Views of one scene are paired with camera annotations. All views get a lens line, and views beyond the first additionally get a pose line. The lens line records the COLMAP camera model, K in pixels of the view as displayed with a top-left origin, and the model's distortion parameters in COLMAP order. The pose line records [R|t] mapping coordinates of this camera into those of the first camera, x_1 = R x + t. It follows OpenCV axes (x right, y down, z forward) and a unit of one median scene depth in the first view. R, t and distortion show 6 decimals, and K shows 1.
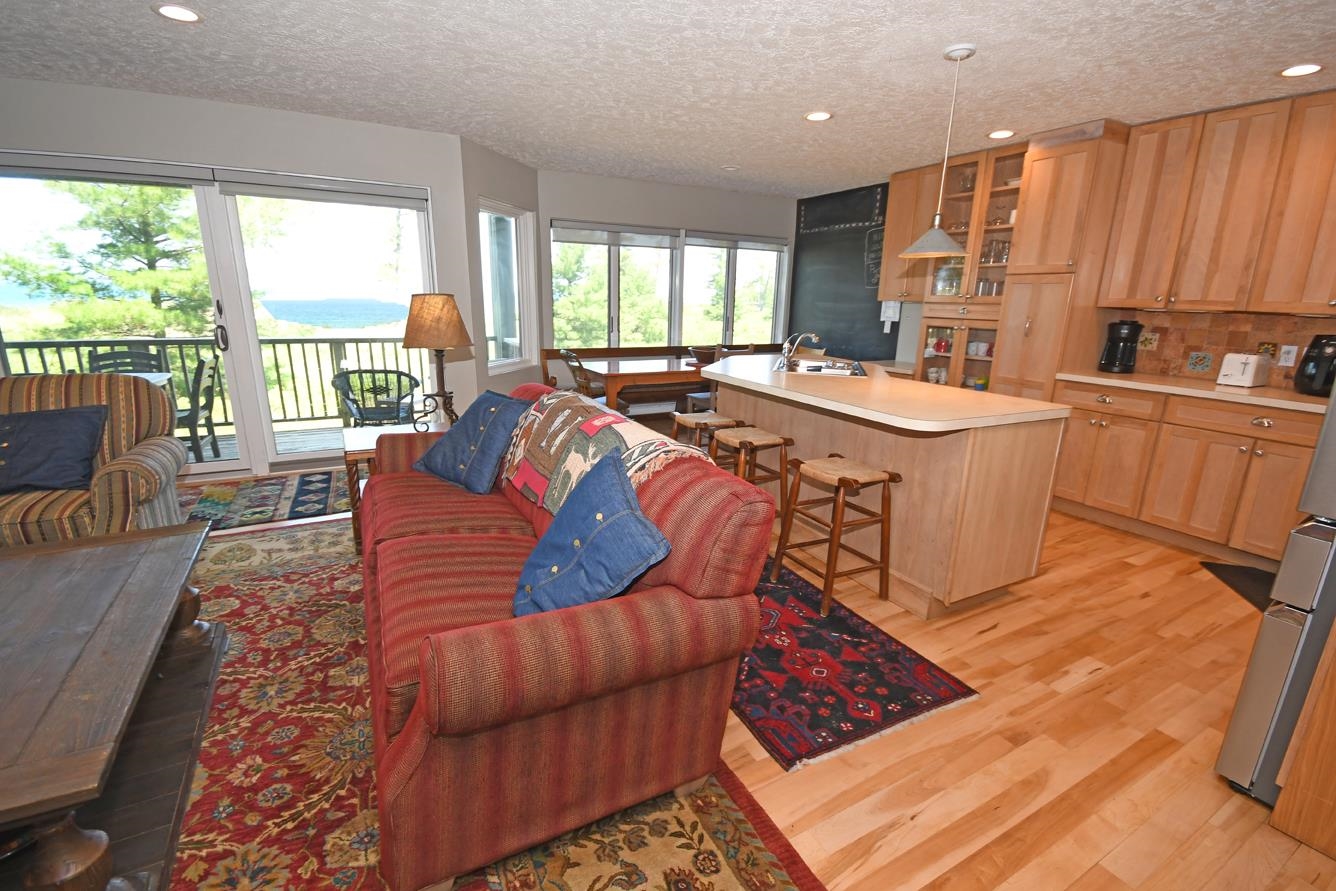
lens RADIAL K [[580.4, 0, 668.0], [0, 580.4, 445.5], [0, 0, 1]] dist [-0.000711, -0.000025]
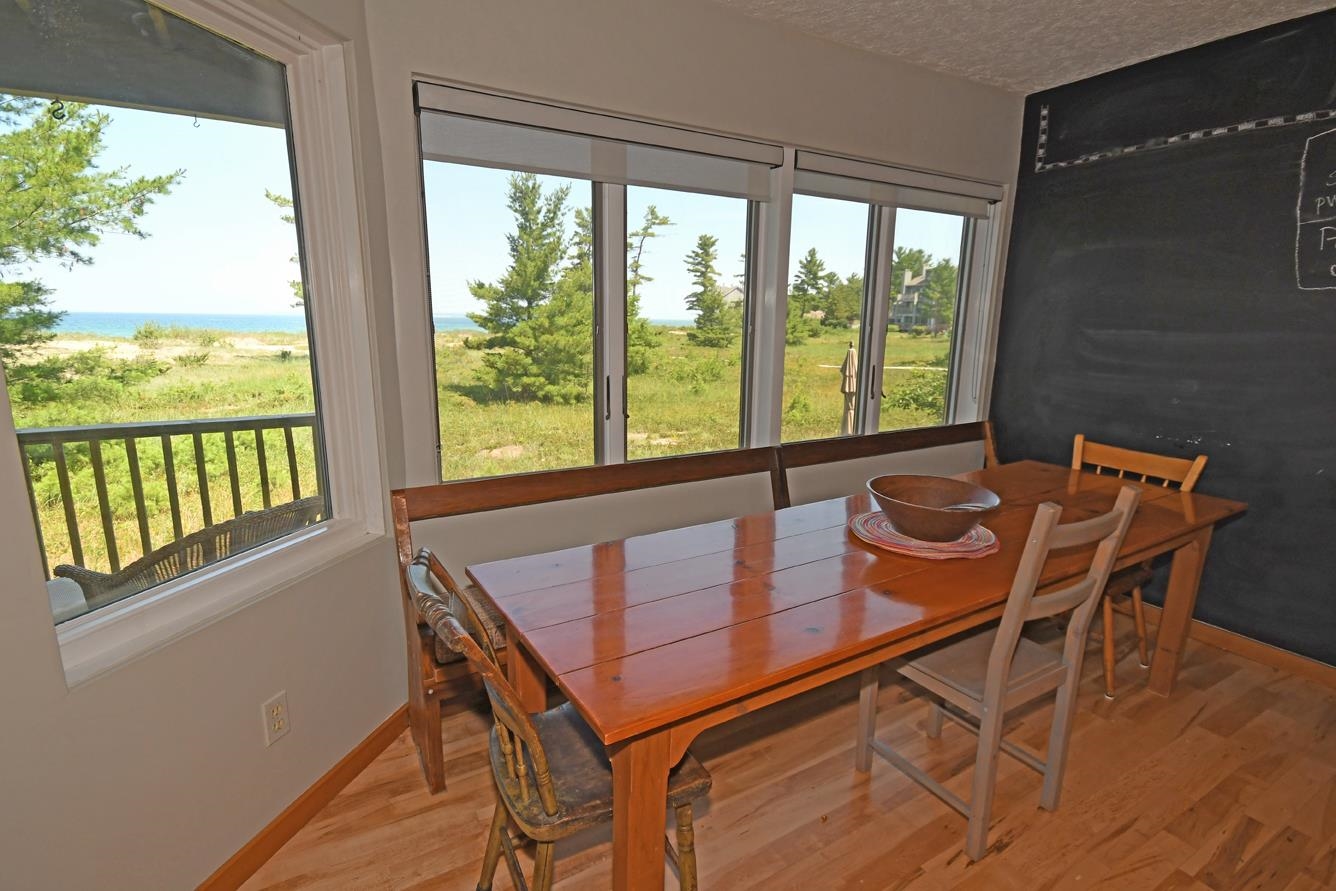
lens RADIAL K [[642.5, 0, 668.0], [0, 642.5, 445.5], [0, 0, 1]] dist [0.001857, 0.000242]
pose [[0.999140, -0.023679, 0.034045, -0.064325], [0.025501, 0.998208, -0.054140, -0.145006], [-0.032702, 0.054961, 0.997953, 0.544528]]
